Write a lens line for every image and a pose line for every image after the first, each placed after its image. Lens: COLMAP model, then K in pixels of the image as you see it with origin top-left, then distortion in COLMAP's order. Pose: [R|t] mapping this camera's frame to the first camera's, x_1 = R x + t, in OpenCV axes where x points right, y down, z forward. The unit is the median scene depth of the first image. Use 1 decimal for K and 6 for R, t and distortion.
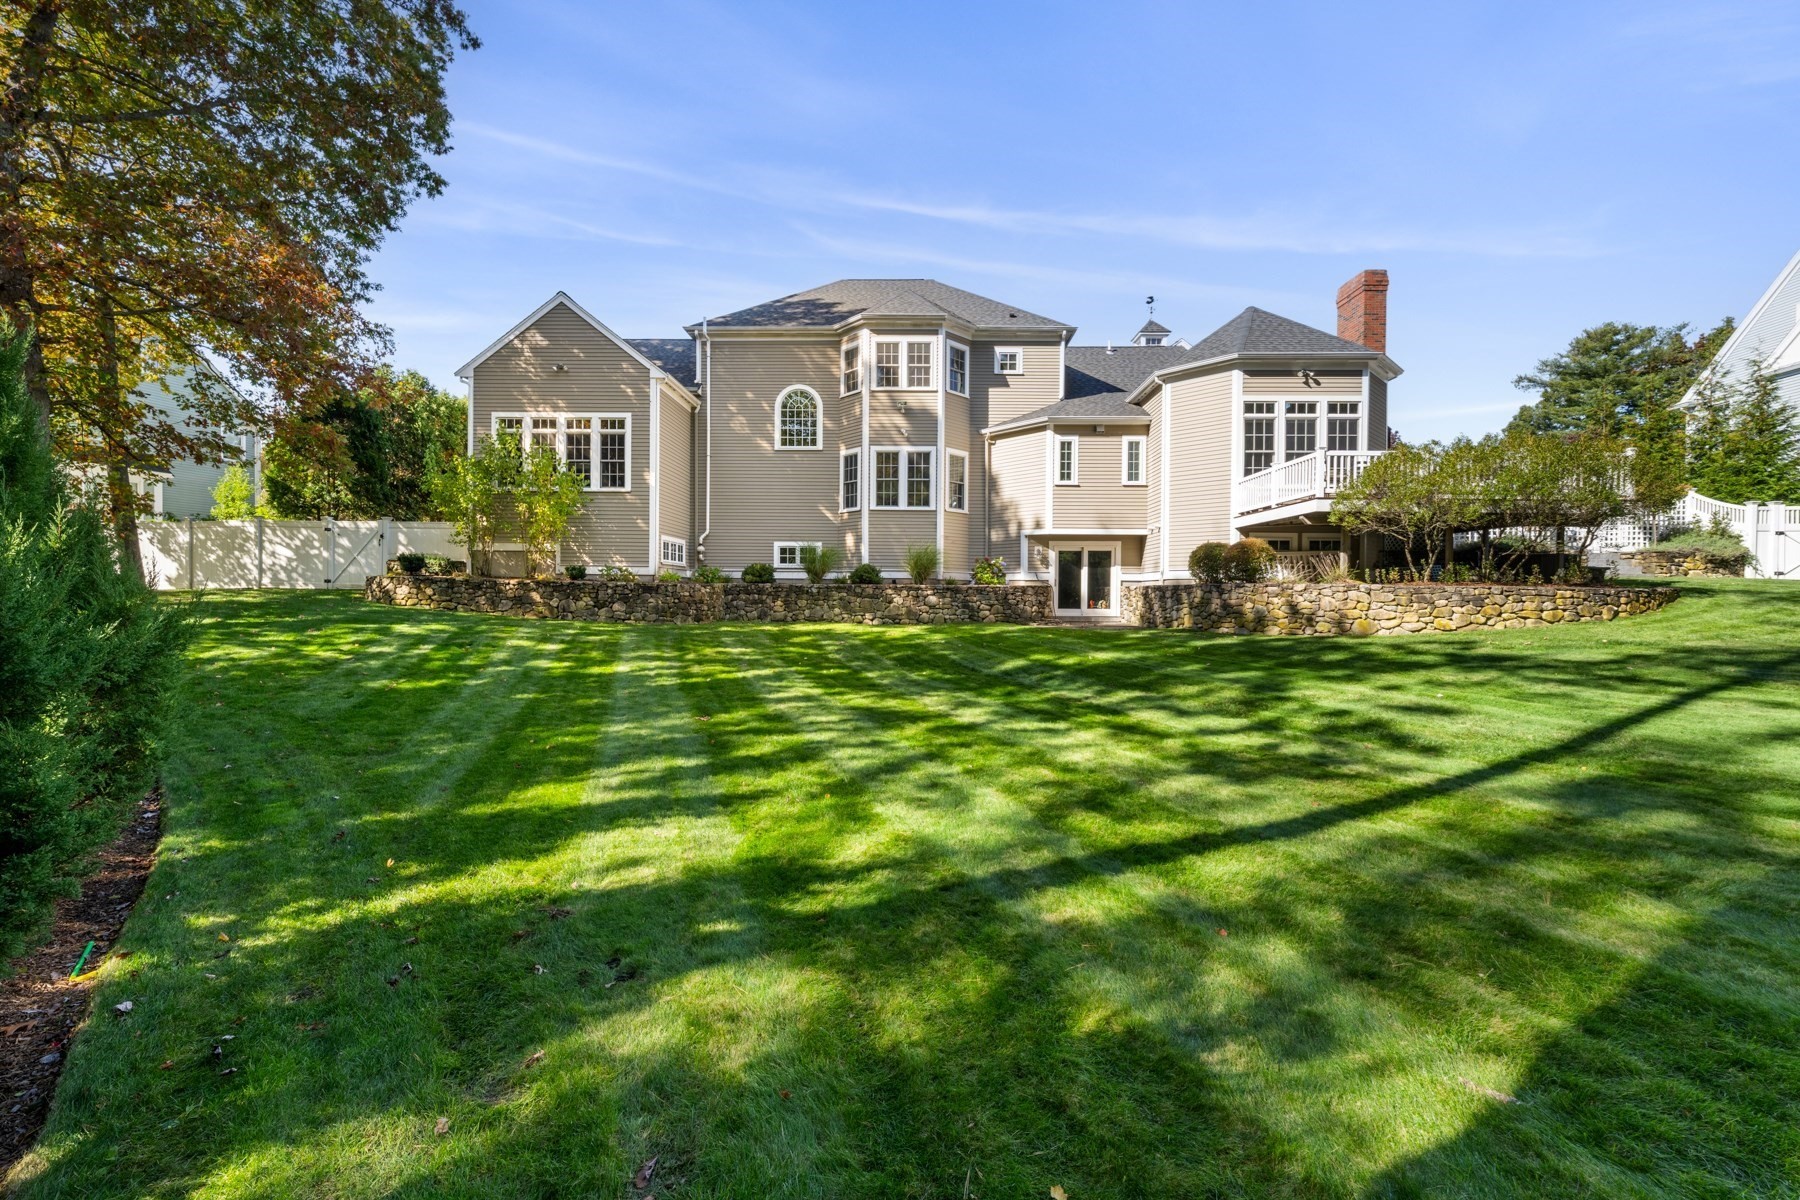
lens RADIAL K [[745.5, 0, 901.6], [0, 745.5, 592.0], [0, 0, 1]] dist [-0.001053, 0.000320]
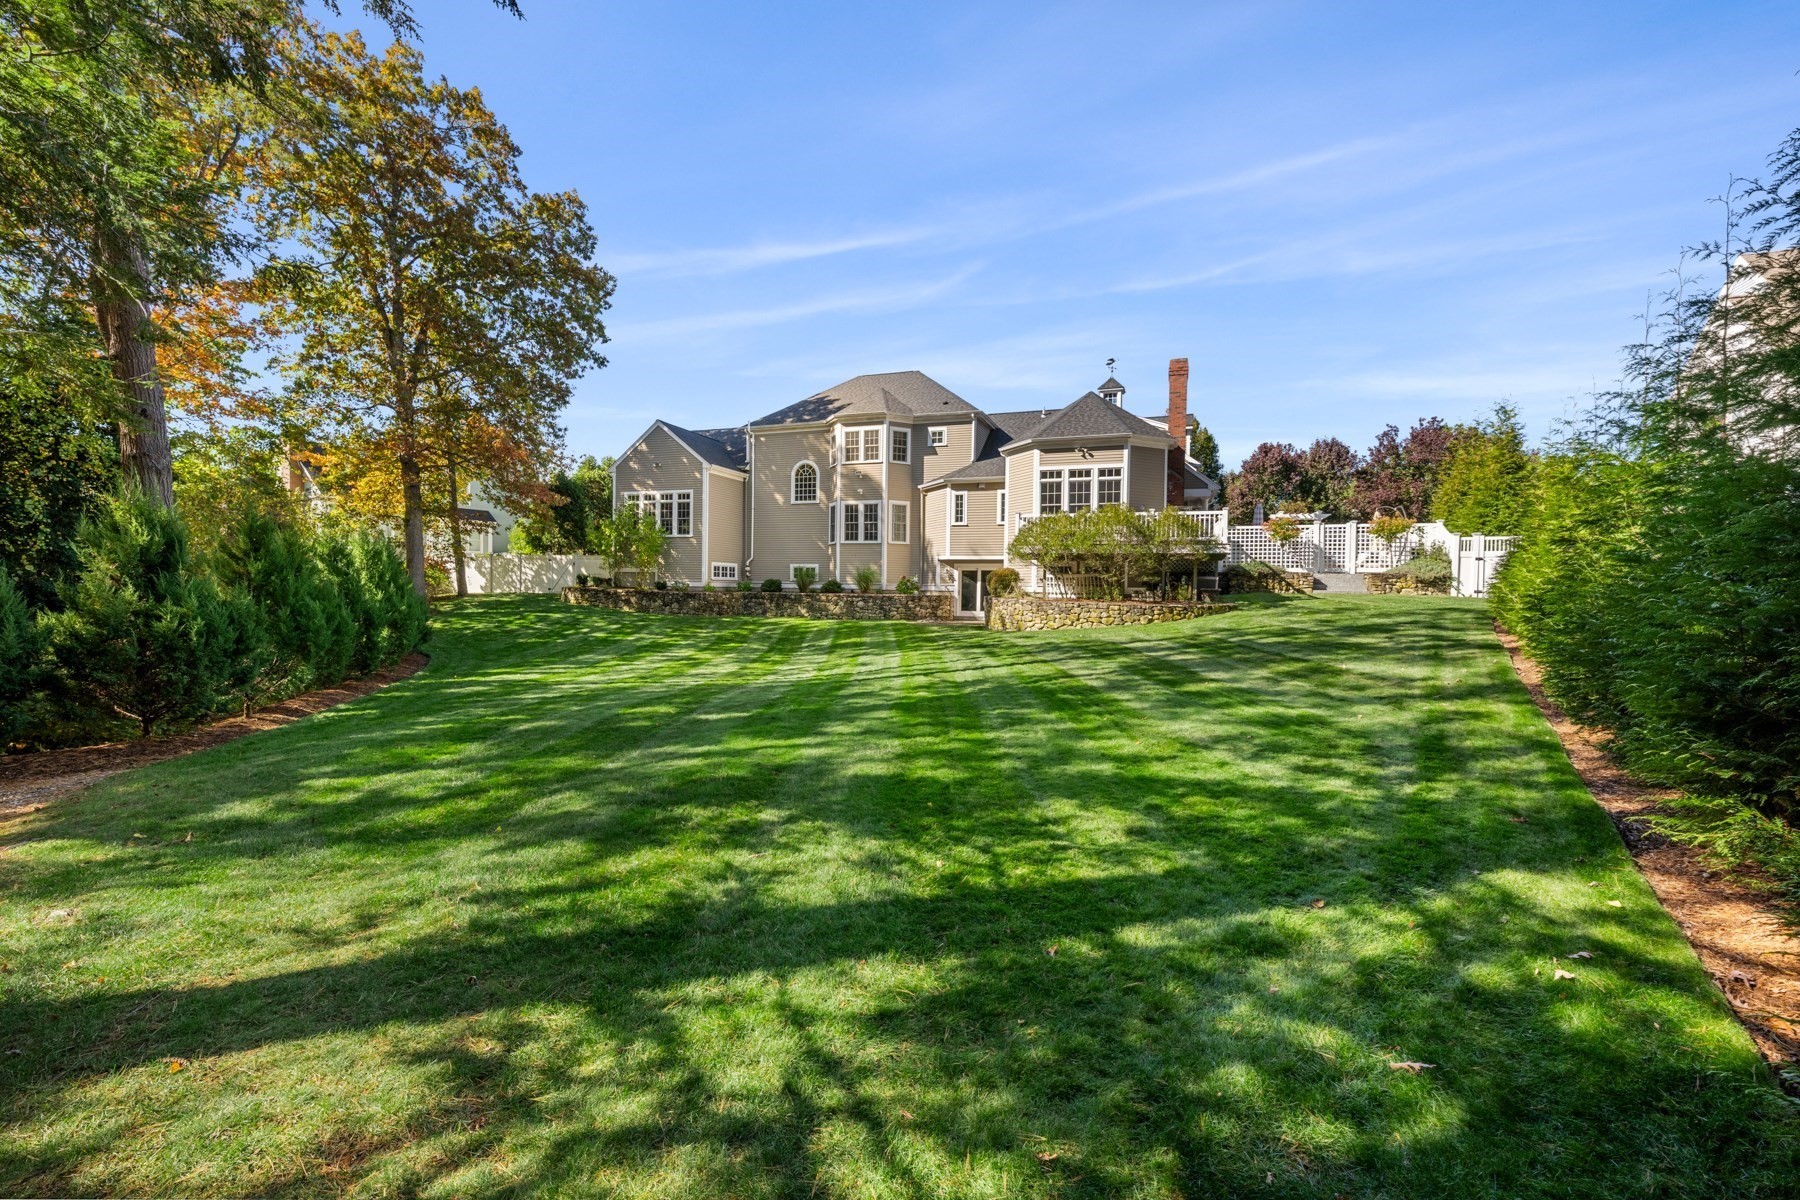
lens RADIAL K [[745.5, 0, 901.6], [0, 745.5, 592.0], [0, 0, 1]] dist [-0.001053, 0.000320]
pose [[0.945310, 0.008354, -0.326067, 0.586568], [-0.006329, 0.999954, 0.007273, -0.023986], [0.326112, -0.004811, 0.945319, -0.401002]]
